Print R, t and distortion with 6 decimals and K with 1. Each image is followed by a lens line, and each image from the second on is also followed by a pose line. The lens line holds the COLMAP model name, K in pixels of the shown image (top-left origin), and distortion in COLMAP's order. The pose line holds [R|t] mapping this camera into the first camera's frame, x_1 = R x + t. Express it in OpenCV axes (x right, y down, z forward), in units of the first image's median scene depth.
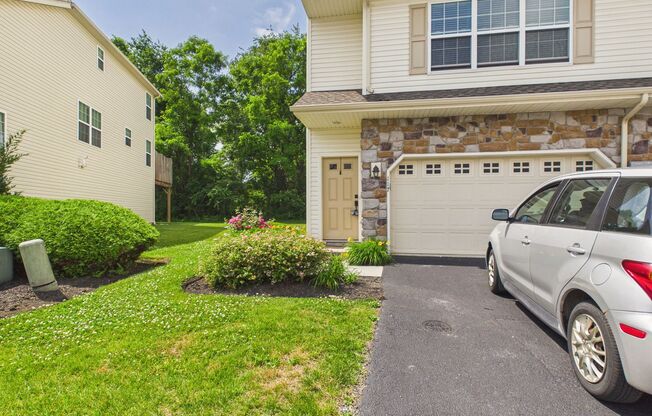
lens RADIAL K [[334.4, 0, 326.0], [0, 334.4, 206.6], [0, 0, 1]] dist [0.001218, 0.001691]
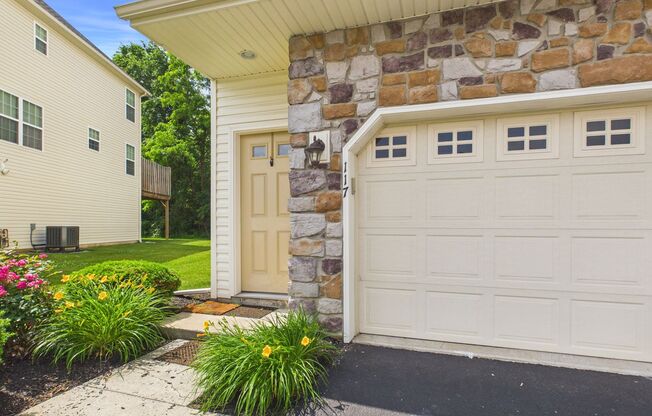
lens RADIAL K [[334.4, 0, 327.7], [0, 334.4, 220.2], [0, 0, 1]] dist [0.001218, 0.001691]
pose [[0.992412, -0.000508, -0.122955, 0.215993], [0.000688, 0.999999, 0.001421, -0.015073], [0.122954, -0.001494, 0.992411, 0.565701]]
